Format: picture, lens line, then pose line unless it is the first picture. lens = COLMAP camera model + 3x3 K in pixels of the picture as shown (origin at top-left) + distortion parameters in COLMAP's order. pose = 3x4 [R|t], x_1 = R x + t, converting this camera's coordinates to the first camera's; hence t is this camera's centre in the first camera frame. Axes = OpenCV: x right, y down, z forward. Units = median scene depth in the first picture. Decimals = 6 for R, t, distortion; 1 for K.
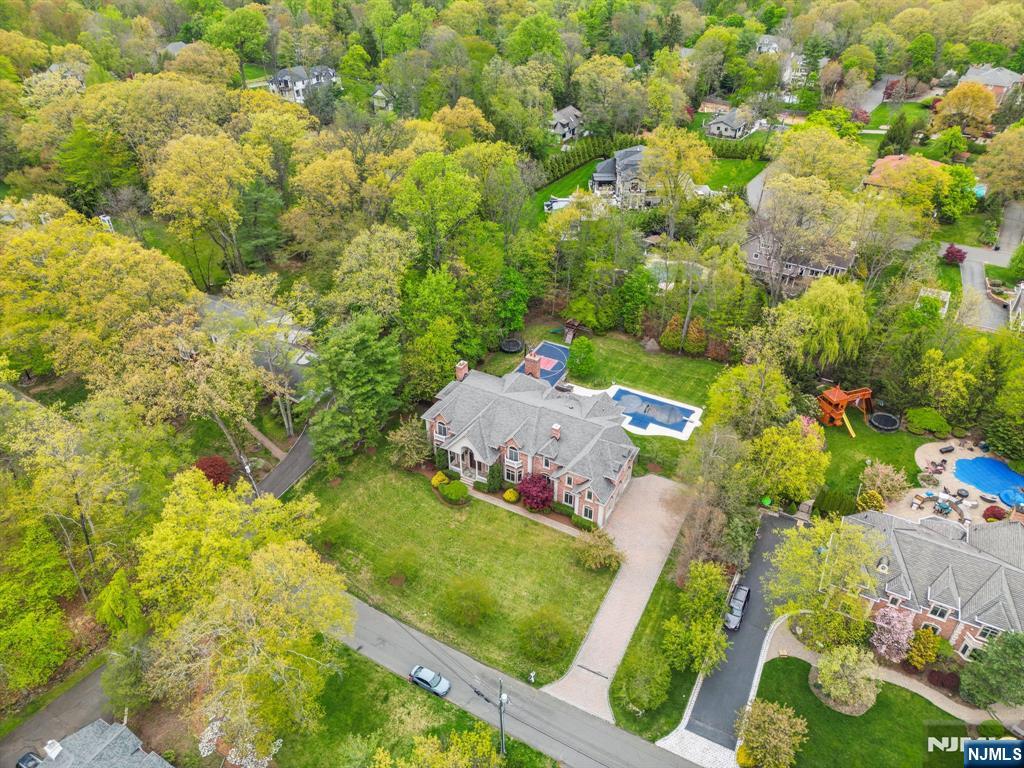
lens RADIAL K [[716.5, 0, 512.0], [0, 716.5, 384.0], [0, 0, 1]] dist [0.054580, -0.004090]
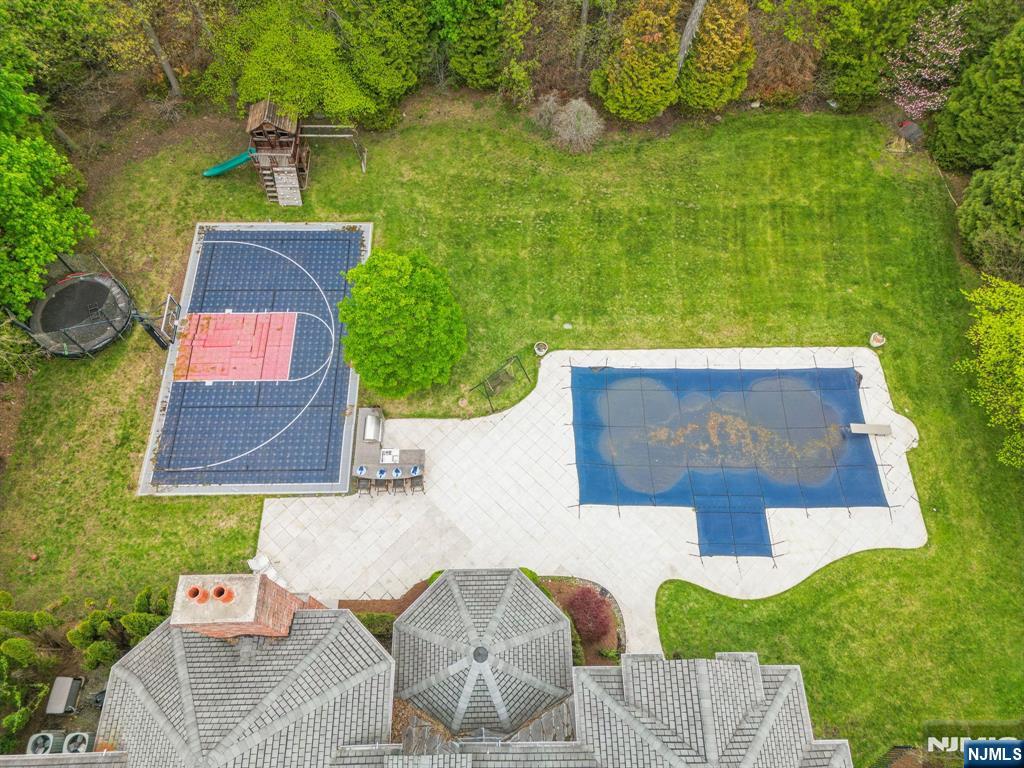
lens RADIAL K [[716.5, 0, 512.0], [0, 716.5, 384.0], [0, 0, 1]] dist [0.054580, -0.004090]
pose [[0.874235, -0.433164, 0.219276, 0.073189], [0.267047, 0.806215, 0.527924, -0.148618], [-0.405461, -0.402972, 0.820497, 0.844703]]
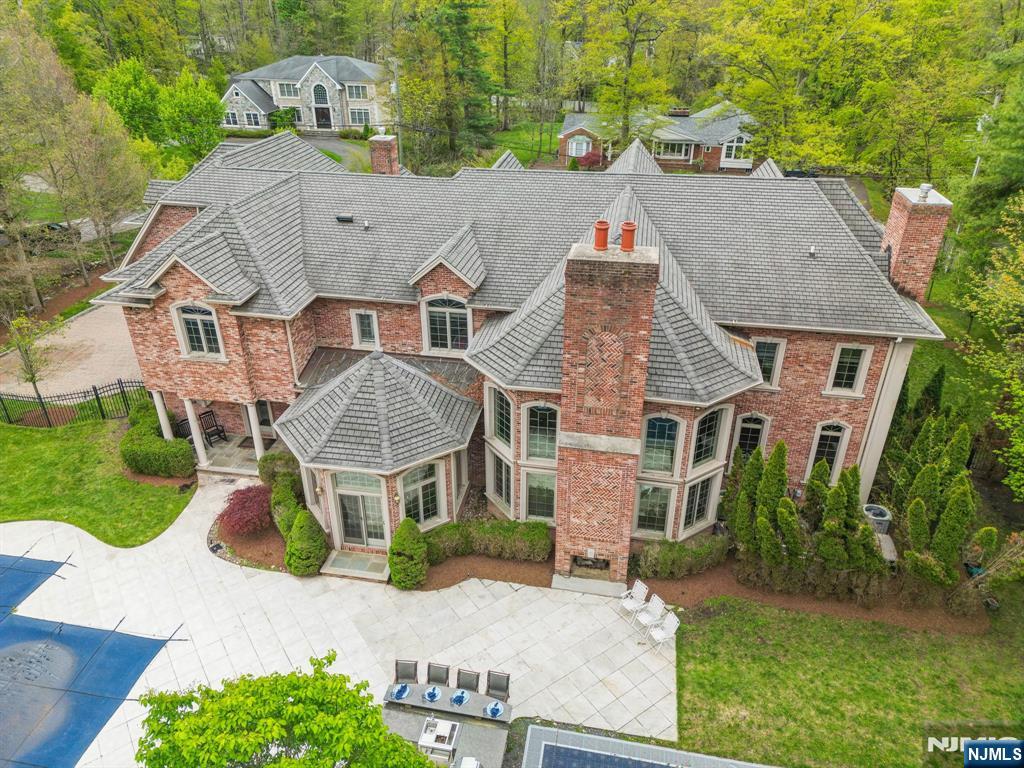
lens RADIAL K [[716.5, 0, 512.0], [0, 716.5, 384.0], [0, 0, 1]] dist [0.054580, -0.004090]
pose [[-0.951753, 0.147866, -0.268892, 0.094787], [-0.173549, 0.463287, 0.869049, -0.154669], [0.253077, 0.873786, -0.415272, 1.074309]]
